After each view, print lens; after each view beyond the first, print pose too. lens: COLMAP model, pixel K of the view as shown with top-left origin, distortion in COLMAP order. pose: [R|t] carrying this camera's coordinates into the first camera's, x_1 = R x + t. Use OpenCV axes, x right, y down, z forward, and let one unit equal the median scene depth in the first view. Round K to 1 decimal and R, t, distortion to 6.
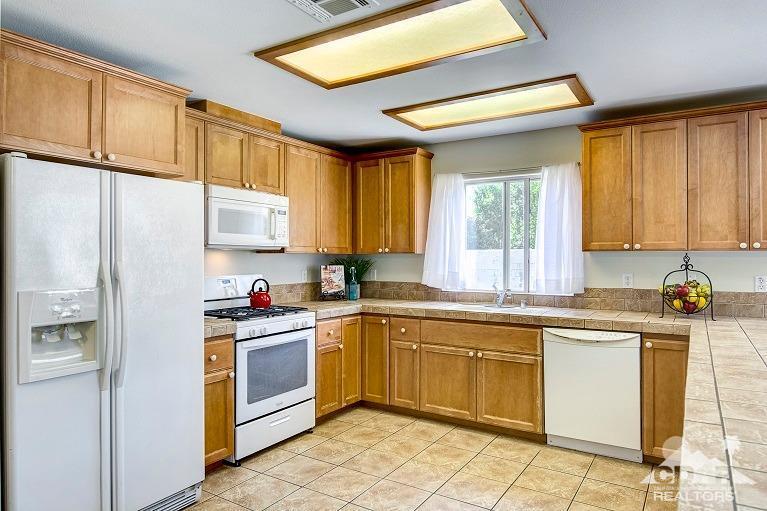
lens RADIAL K [[486.2, 0, 383.5], [0, 486.2, 255.5], [0, 0, 1]] dist [0.000380, 0.000359]
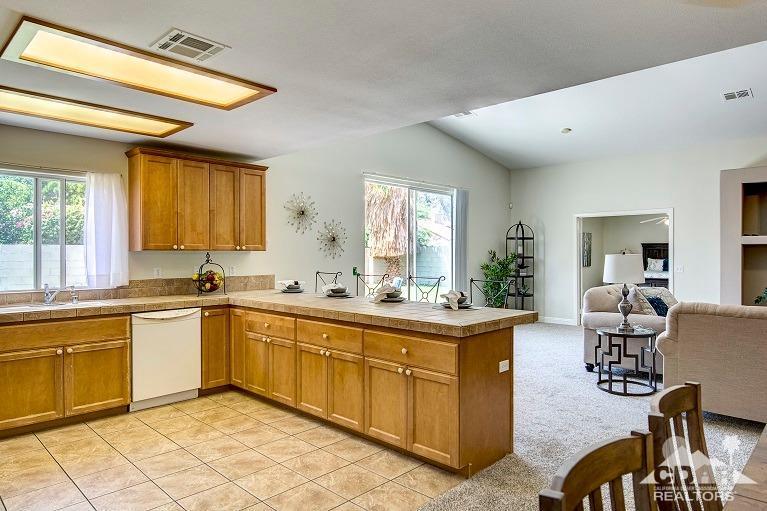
lens RADIAL K [[486.2, 0, 383.5], [0, 486.2, 255.5], [0, 0, 1]] dist [0.000380, 0.000359]
pose [[0.204183, -0.004904, 0.978920, -0.700765], [-0.004729, 0.999971, 0.005995, -0.005788], [-0.978921, -0.005854, 0.204154, 0.149096]]
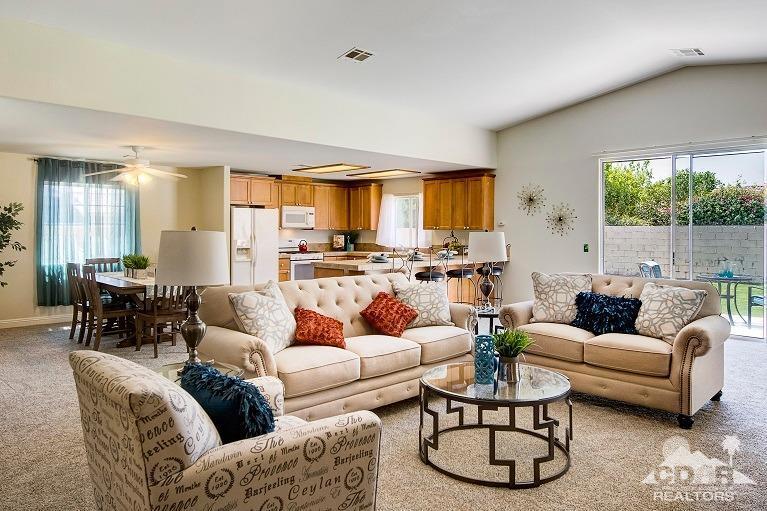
lens RADIAL K [[518.2, 0, 381.7], [0, 518.2, 235.2], [0, 0, 1]] dist [-0.000791, 0.000028]
pose [[0.974134, 0.003801, -0.225937, 0.828193], [-0.001391, 0.999940, 0.010823, -0.007835], [0.225965, -0.010229, 0.974082, -1.691550]]
